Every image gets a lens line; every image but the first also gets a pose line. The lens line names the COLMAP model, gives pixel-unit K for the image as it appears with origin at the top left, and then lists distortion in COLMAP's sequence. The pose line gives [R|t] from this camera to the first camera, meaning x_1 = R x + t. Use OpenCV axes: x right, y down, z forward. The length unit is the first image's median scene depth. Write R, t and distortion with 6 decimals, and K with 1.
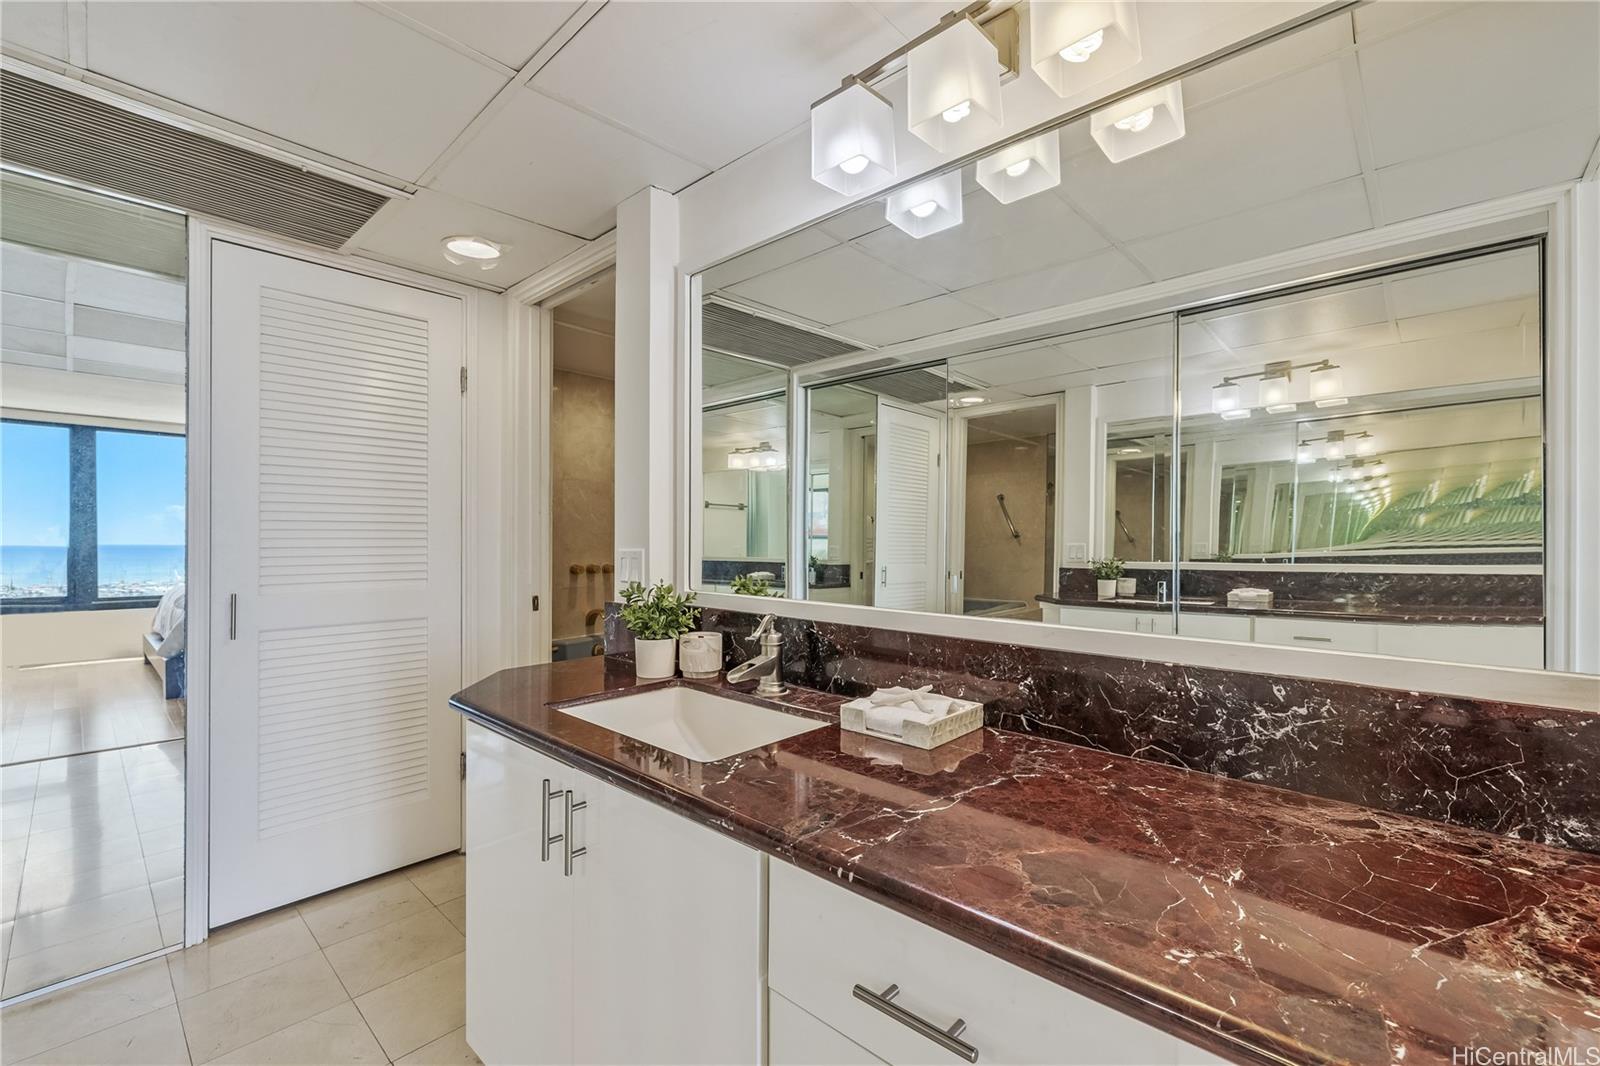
lens RADIAL K [[671.5, 0, 800.0], [0, 671.5, 533.0], [0, 0, 1]] dist [0.000733, 0.000231]
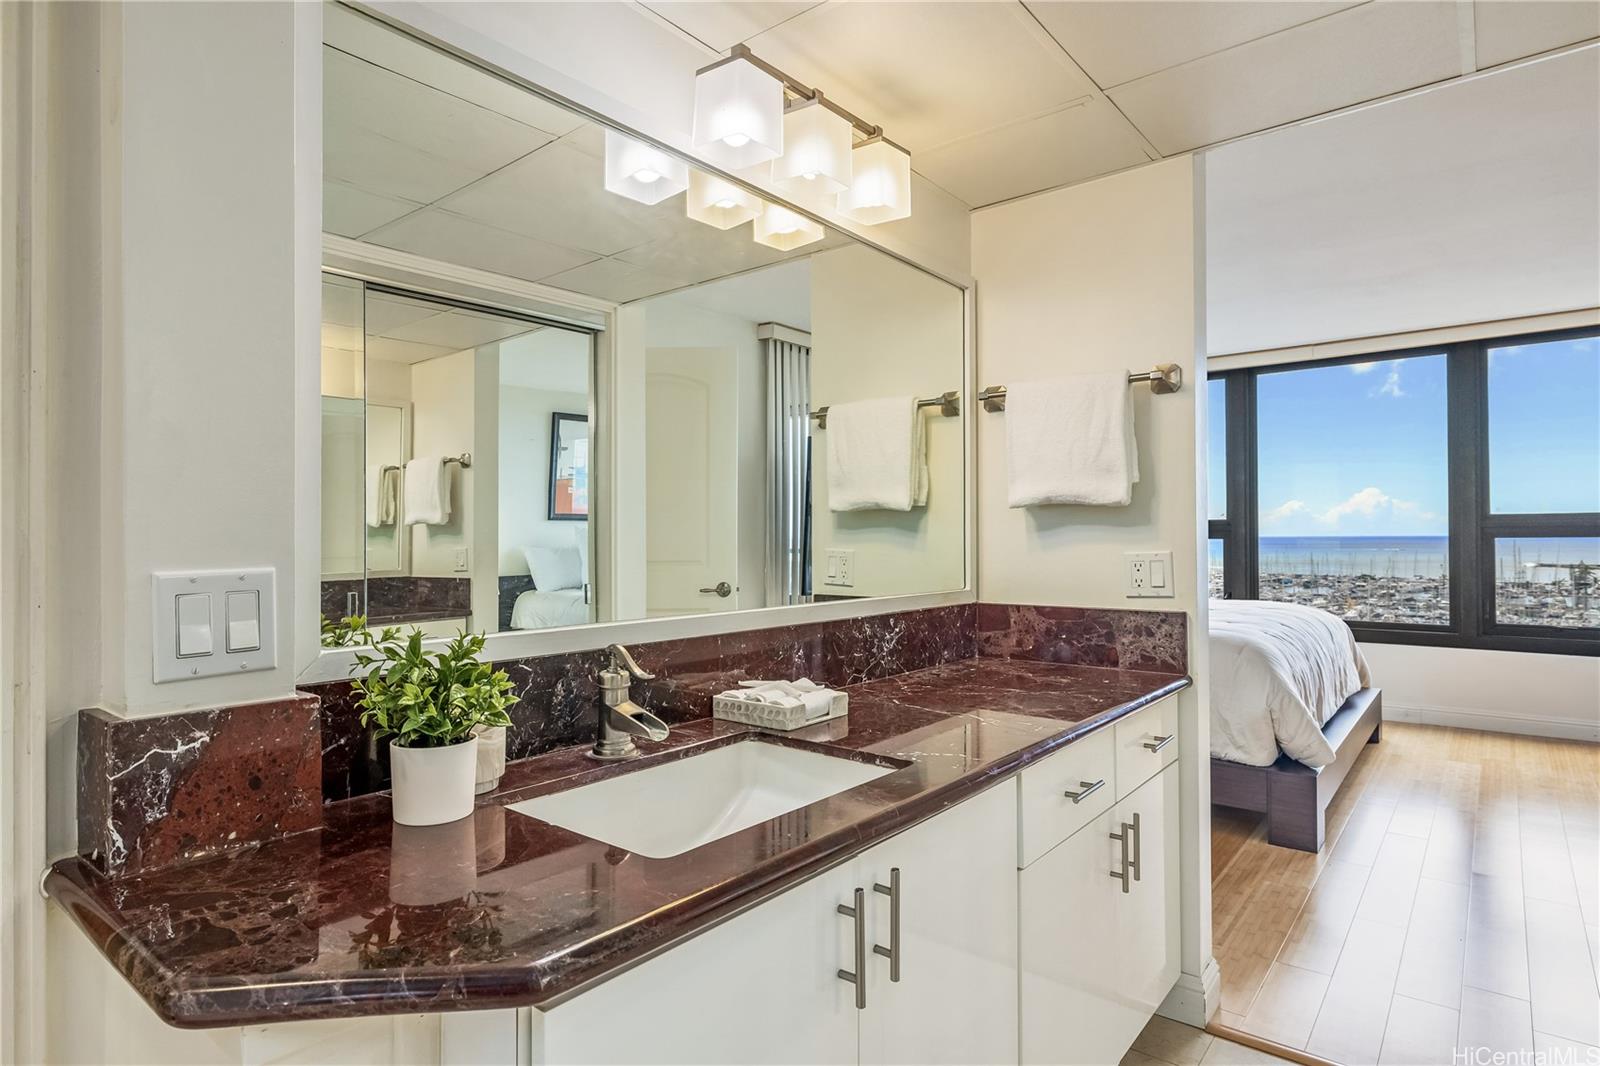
lens RADIAL K [[855.1, 0, 764.7], [0, 855.1, 531.6], [0, 0, 1]] dist [-0.001109, 0.000189]
pose [[-0.017331, 0.003817, 0.999843, -1.400285], [0.001727, 0.999991, -0.003788, 0.004414], [-0.999848, 0.001661, -0.017338, 1.241935]]
